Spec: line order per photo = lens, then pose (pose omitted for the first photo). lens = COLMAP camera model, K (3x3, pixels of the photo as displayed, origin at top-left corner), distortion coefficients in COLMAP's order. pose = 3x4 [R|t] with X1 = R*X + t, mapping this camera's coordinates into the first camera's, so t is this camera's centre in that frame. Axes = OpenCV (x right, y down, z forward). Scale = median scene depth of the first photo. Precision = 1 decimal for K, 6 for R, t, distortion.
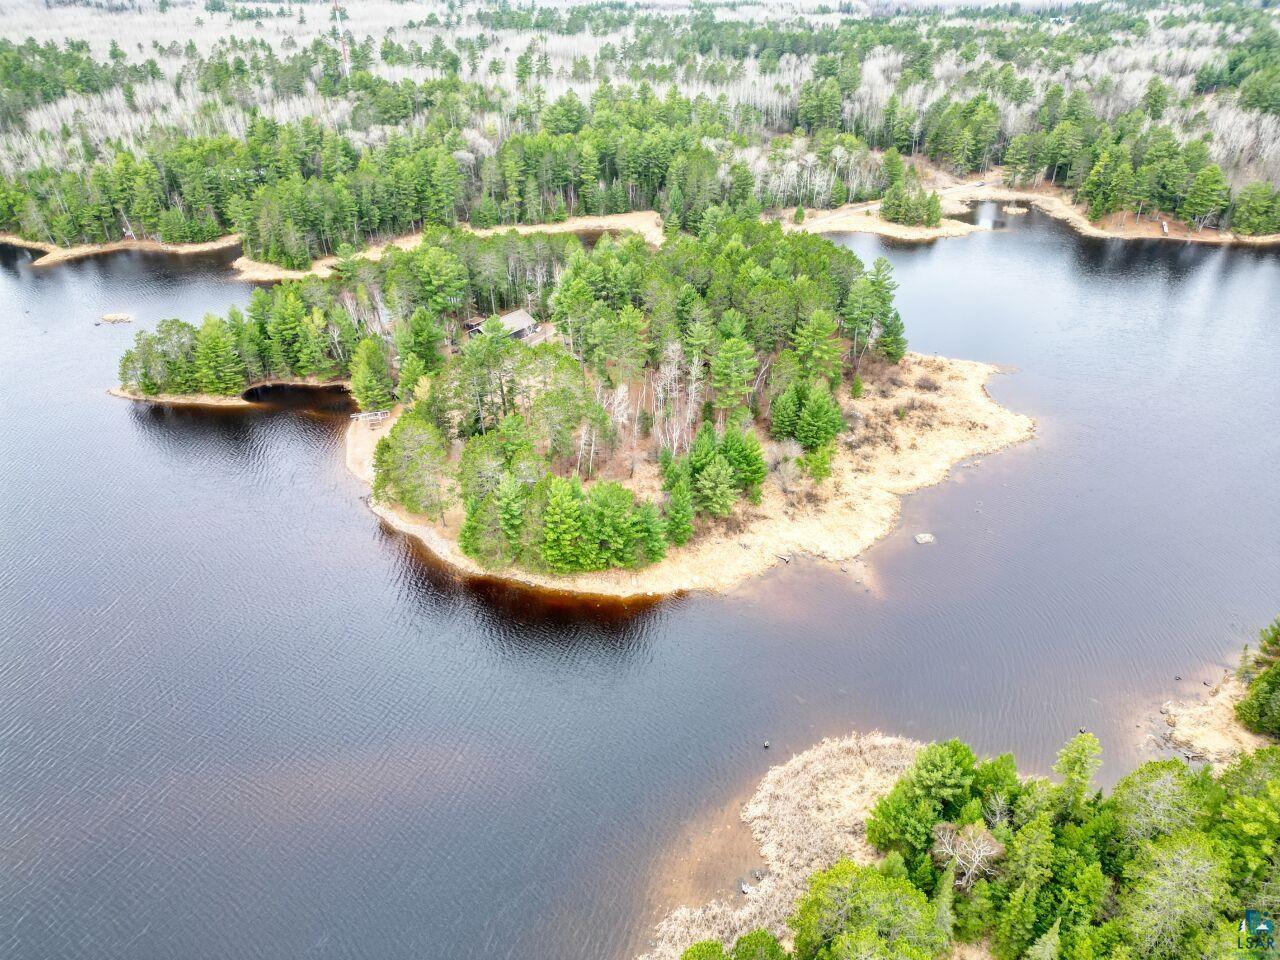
lens RADIAL K [[886.9, 0, 637.0], [0, 886.9, 482.7], [0, 0, 1]] dist [0.038343, -0.024550]
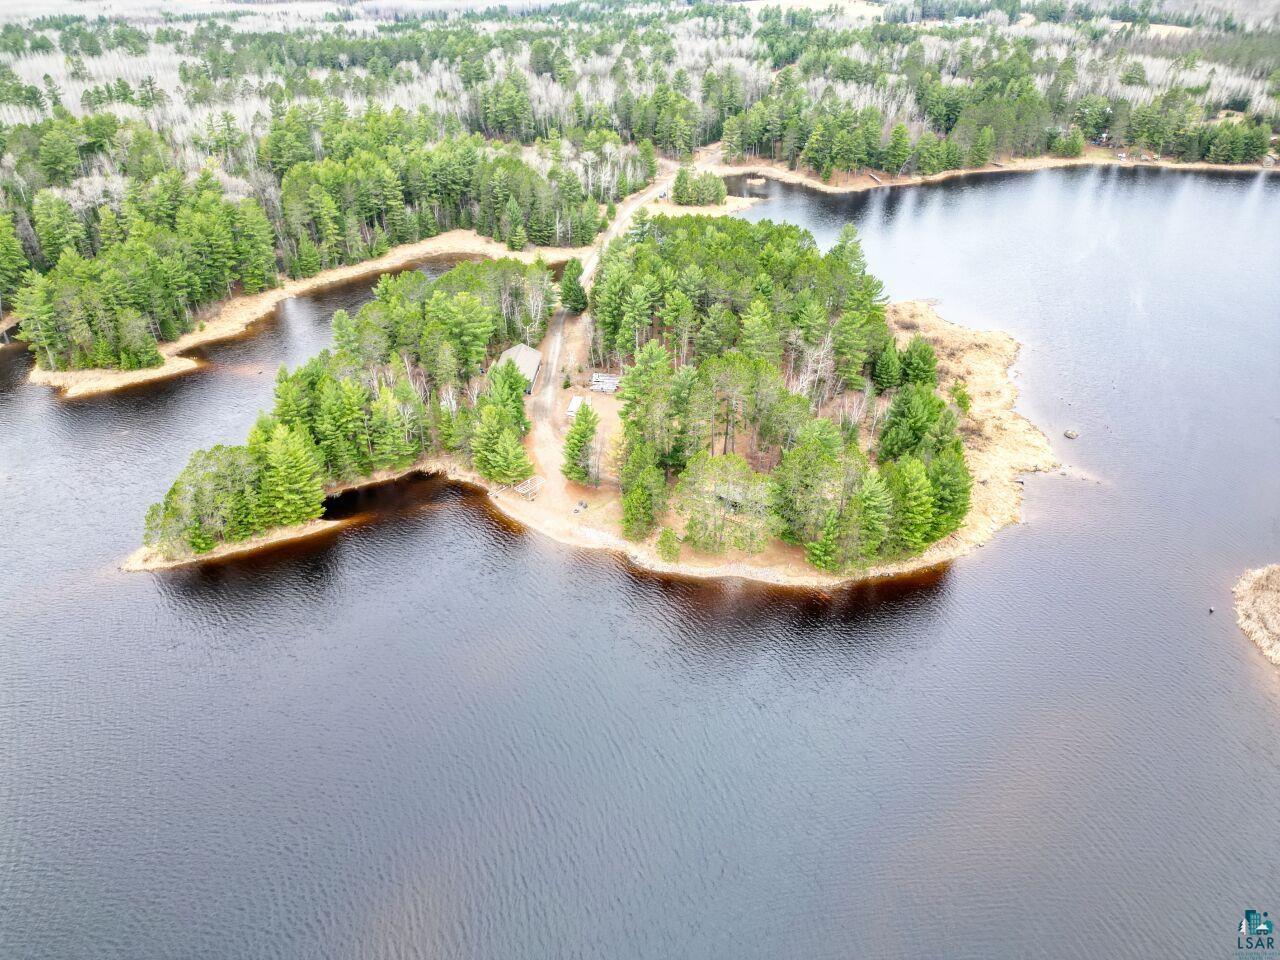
lens RADIAL K [[886.9, 0, 637.1], [0, 886.9, 480.1], [0, 0, 1]] dist [0.038343, -0.024550]
pose [[0.829675, -0.288150, 0.478130, -0.391291], [0.291517, 0.954065, 0.069121, -0.068337], [-0.476085, 0.082035, 0.875565, 0.114733]]
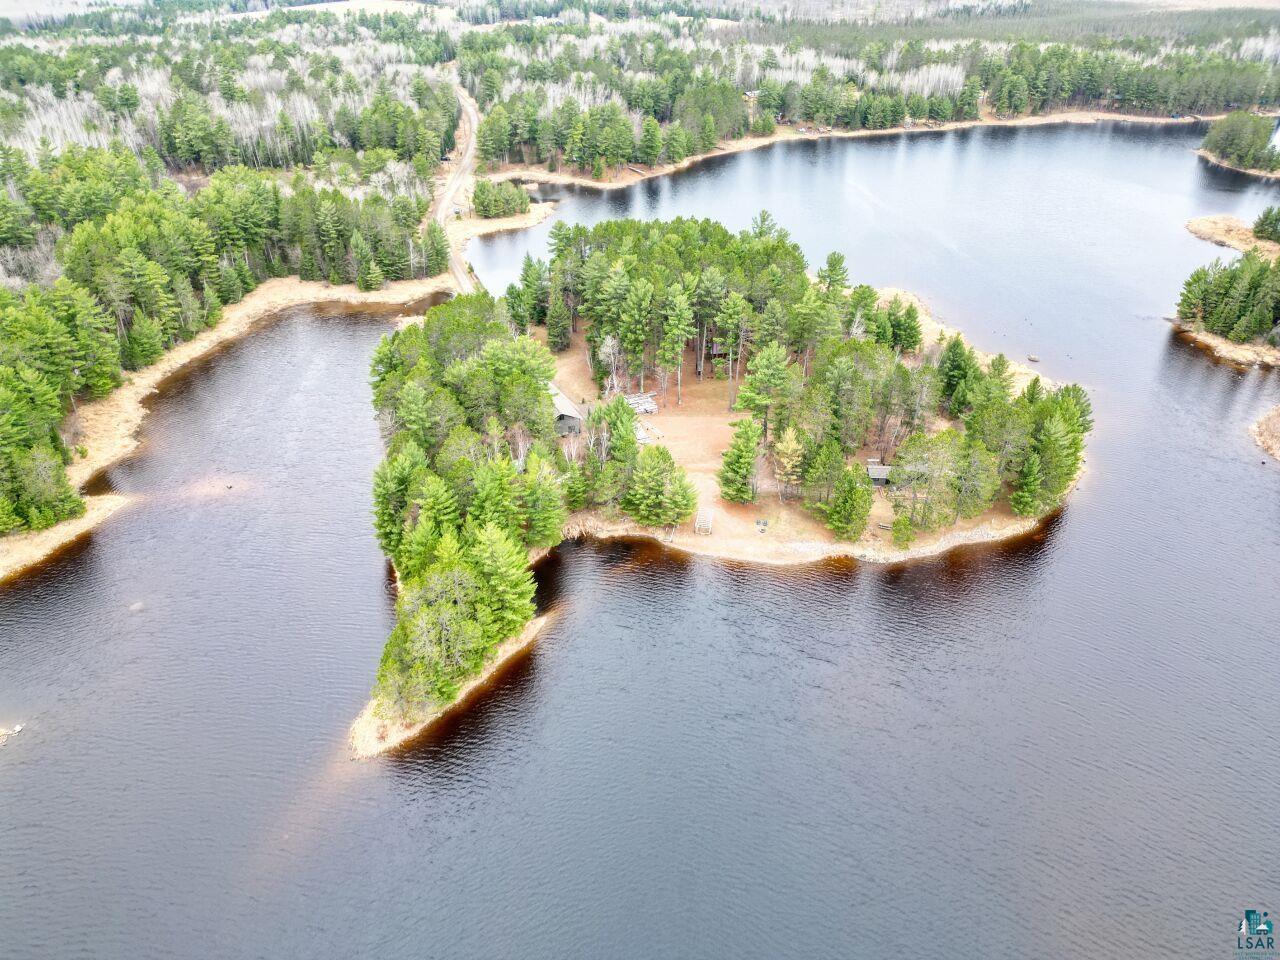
lens RADIAL K [[886.9, 0, 640.1], [0, 886.9, 481.4], [0, 0, 1]] dist [0.038343, -0.024550]
pose [[0.446977, -0.460402, 0.766969, -0.590790], [0.467011, 0.851368, 0.238899, -0.207514], [-0.762963, 0.251401, 0.595555, 0.348210]]
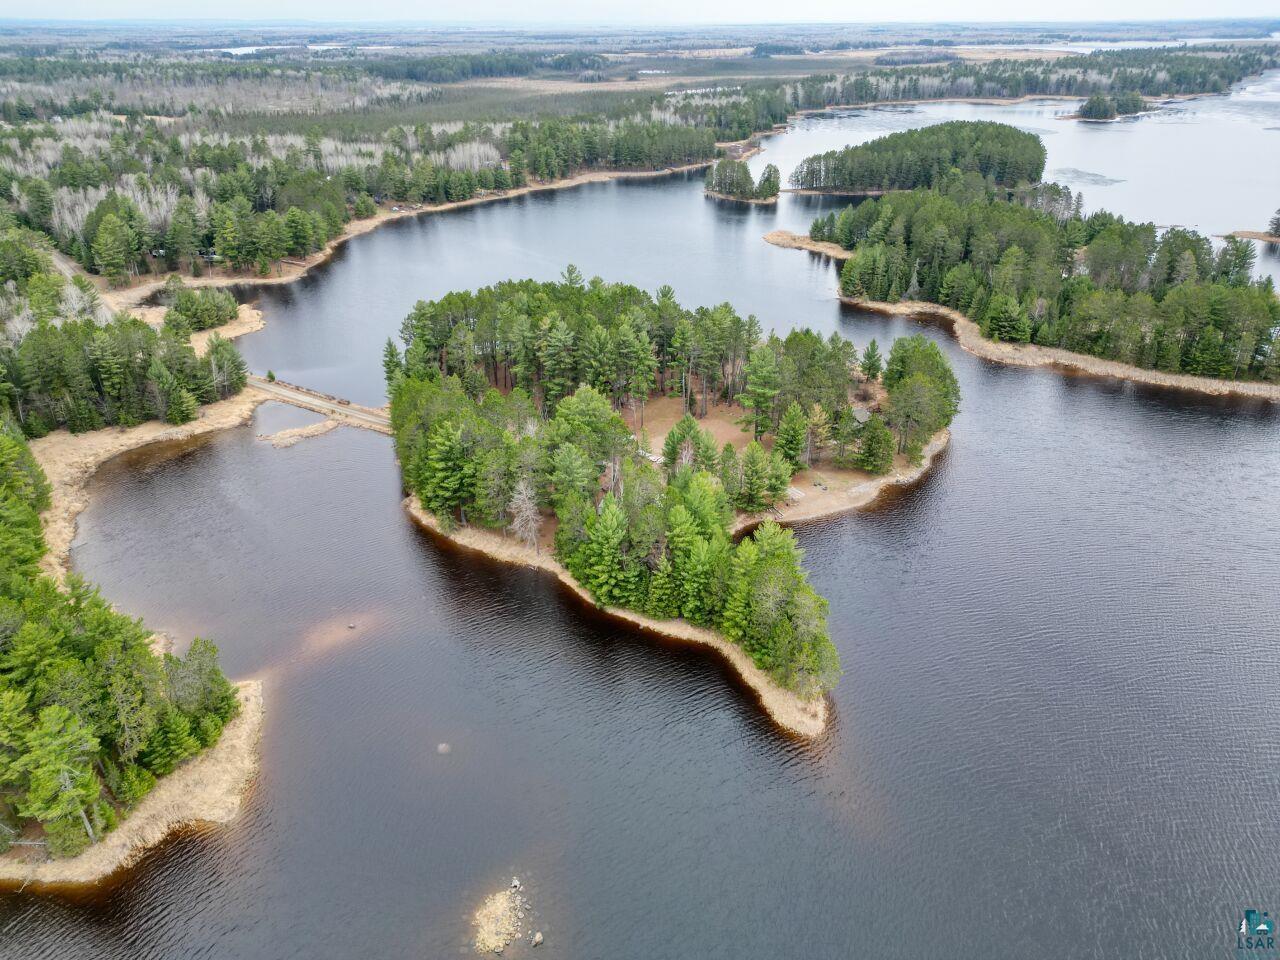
lens RADIAL K [[886.9, 0, 638.6], [0, 886.9, 476.9], [0, 0, 1]] dist [0.038343, -0.024550]
pose [[-0.202769, -0.430389, 0.879574, -0.709028], [0.514081, 0.717708, 0.469697, -0.402755], [-0.833430, 0.547412, 0.075726, 0.669259]]
